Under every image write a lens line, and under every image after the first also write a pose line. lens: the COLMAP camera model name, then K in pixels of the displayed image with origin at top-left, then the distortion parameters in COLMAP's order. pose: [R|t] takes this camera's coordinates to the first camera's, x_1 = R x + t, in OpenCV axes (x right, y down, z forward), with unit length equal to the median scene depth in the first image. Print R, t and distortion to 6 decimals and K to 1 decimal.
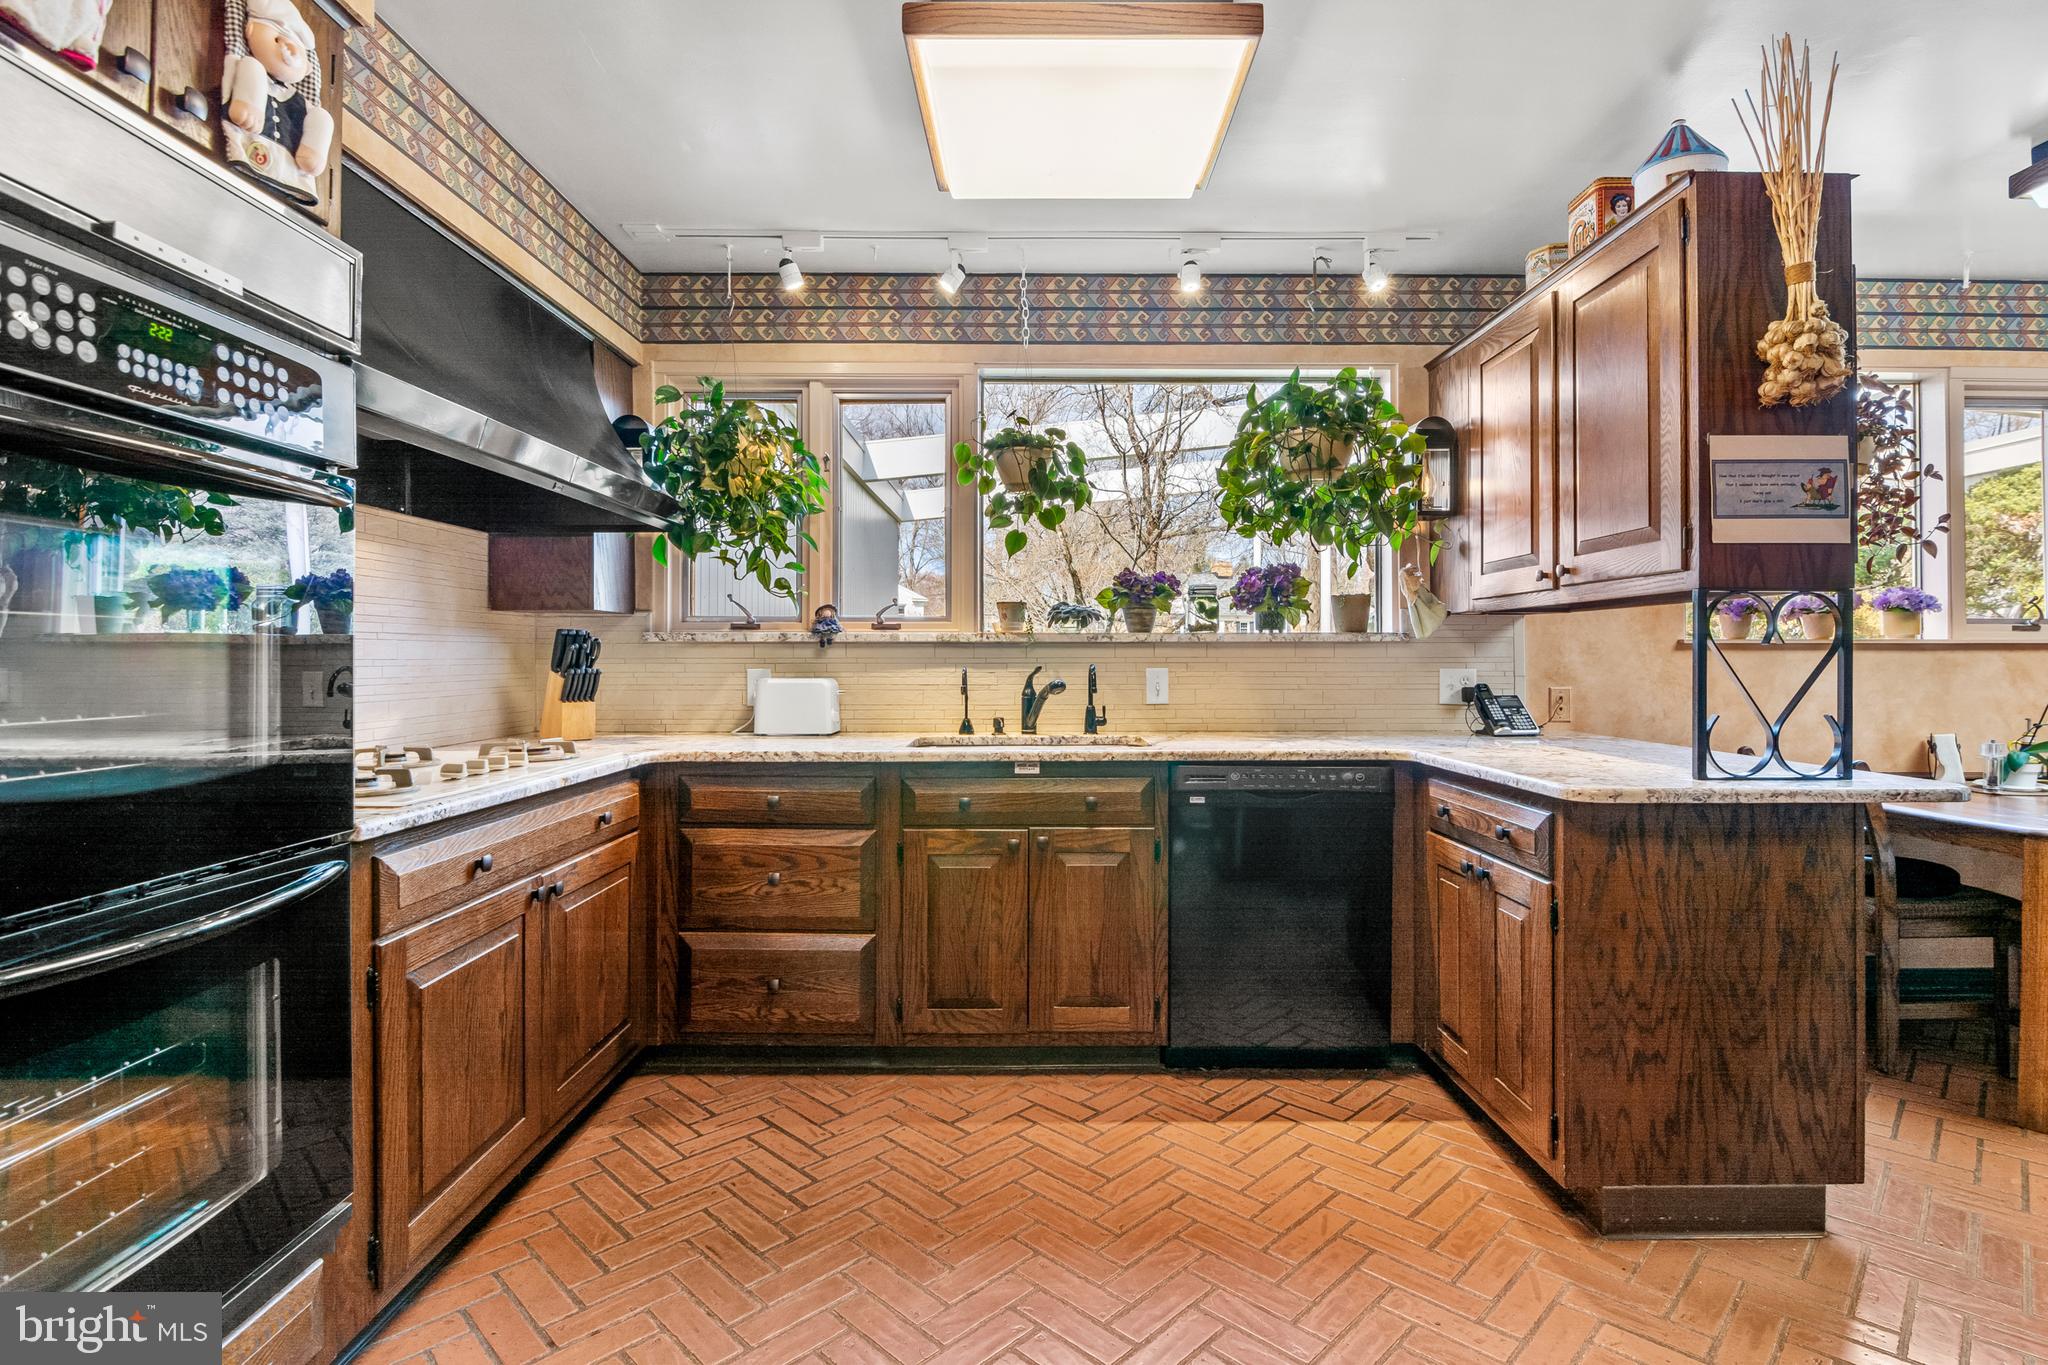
lens RADIAL K [[998.2, 0, 1026.8], [0, 998.2, 650.0], [0, 0, 1]] dist [-0.014110, -0.000500]
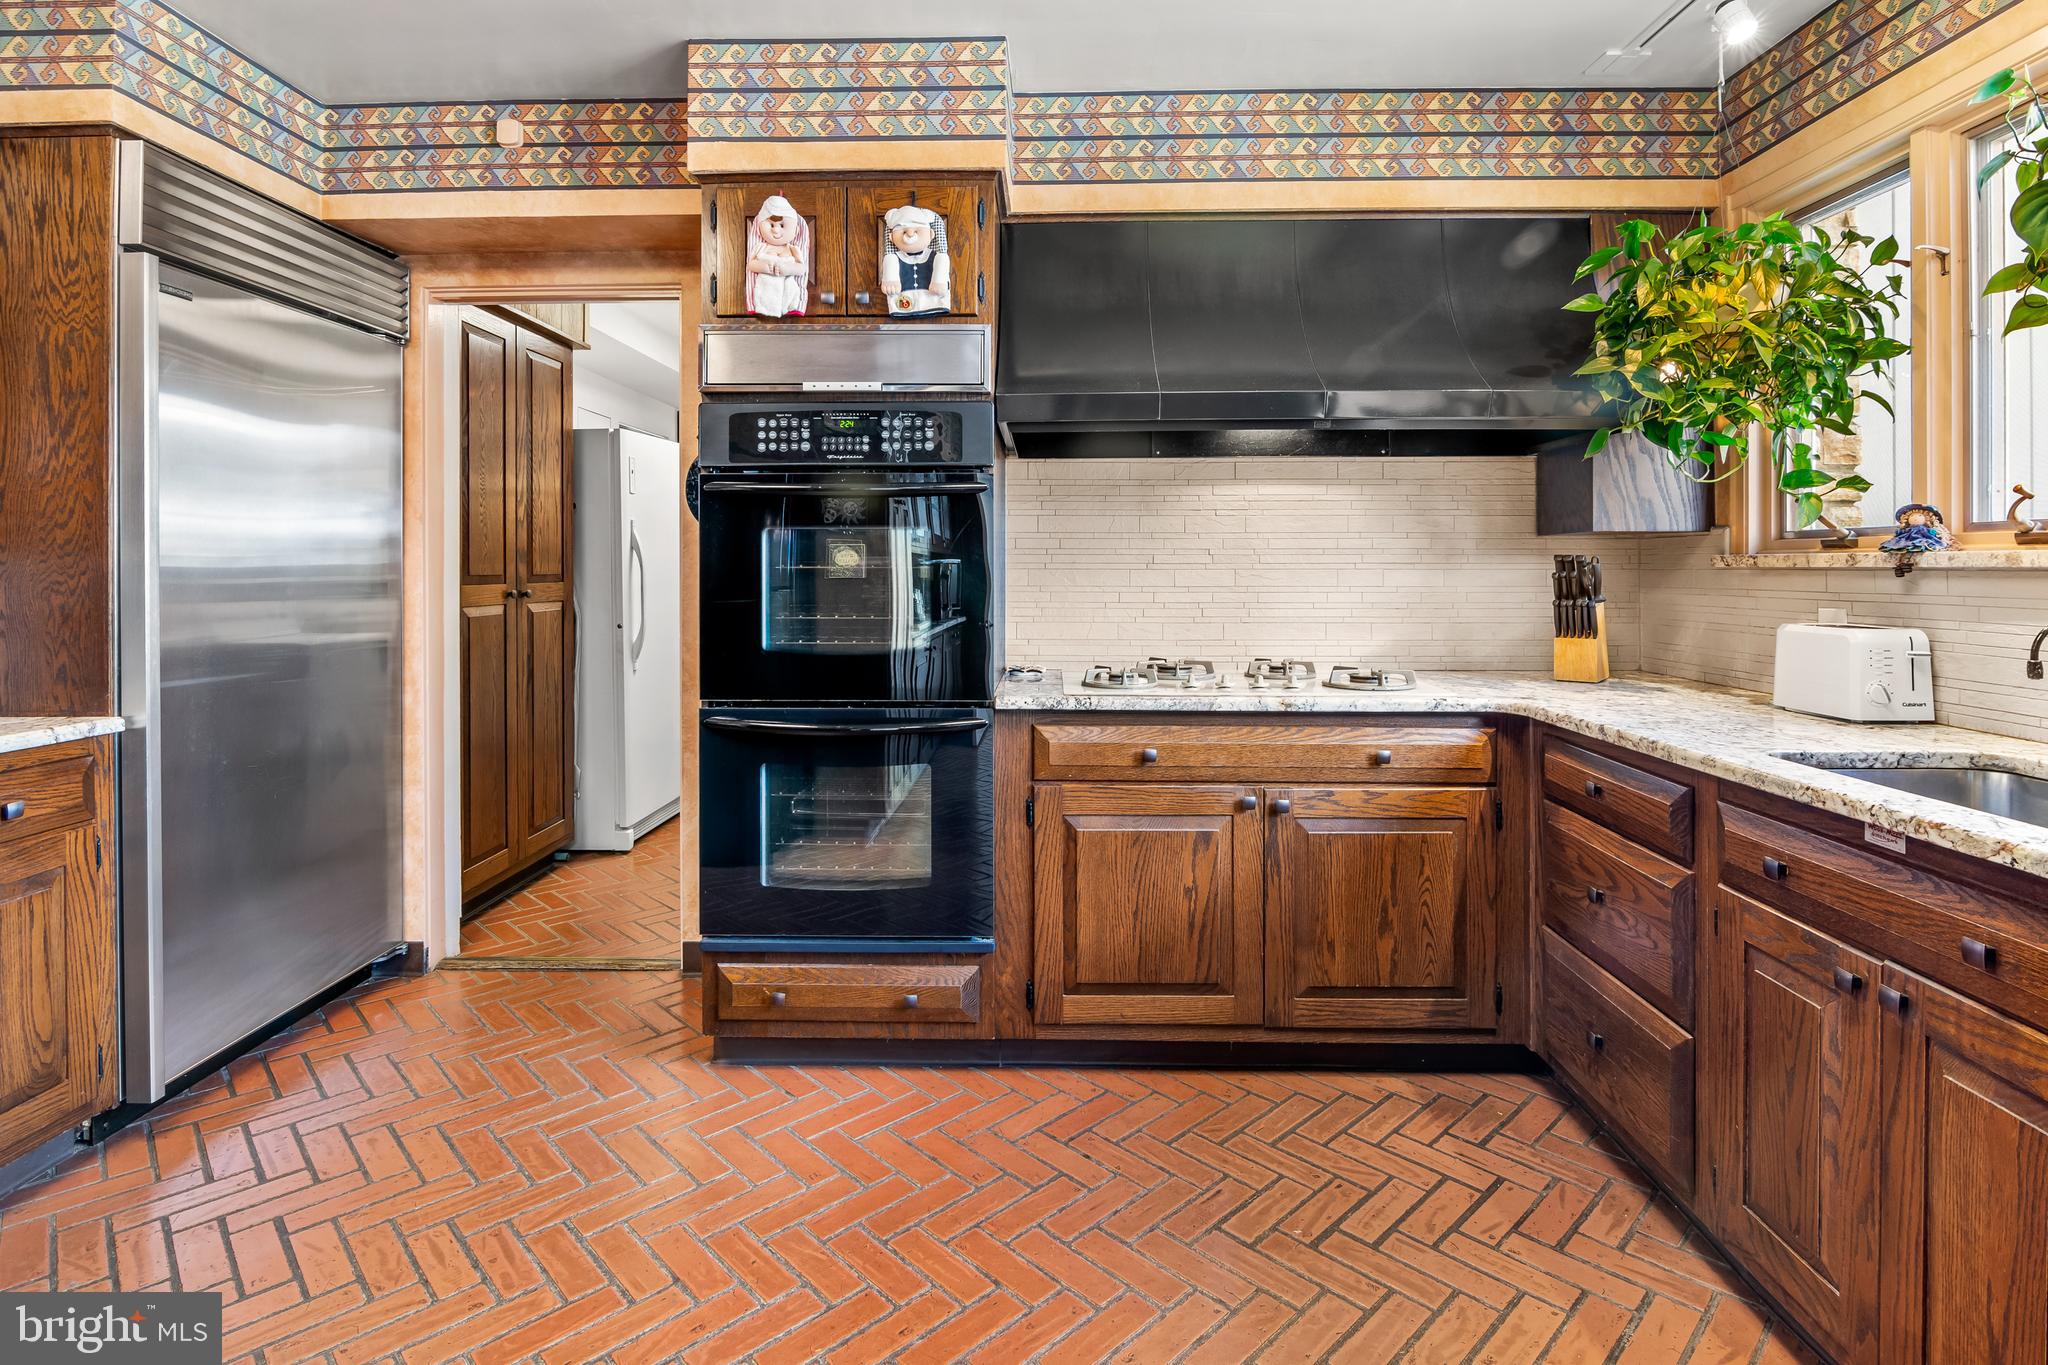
lens RADIAL K [[1017.3, 0, 1033.4], [0, 1017.3, 570.7], [0, 0, 1]] dist [-0.002394, 0.000296]
pose [[-0.009443, 0.002175, -0.999953, 0.607342], [0.005692, 0.999982, 0.002121, -0.015622], [0.999939, -0.005672, -0.009455, 0.728447]]
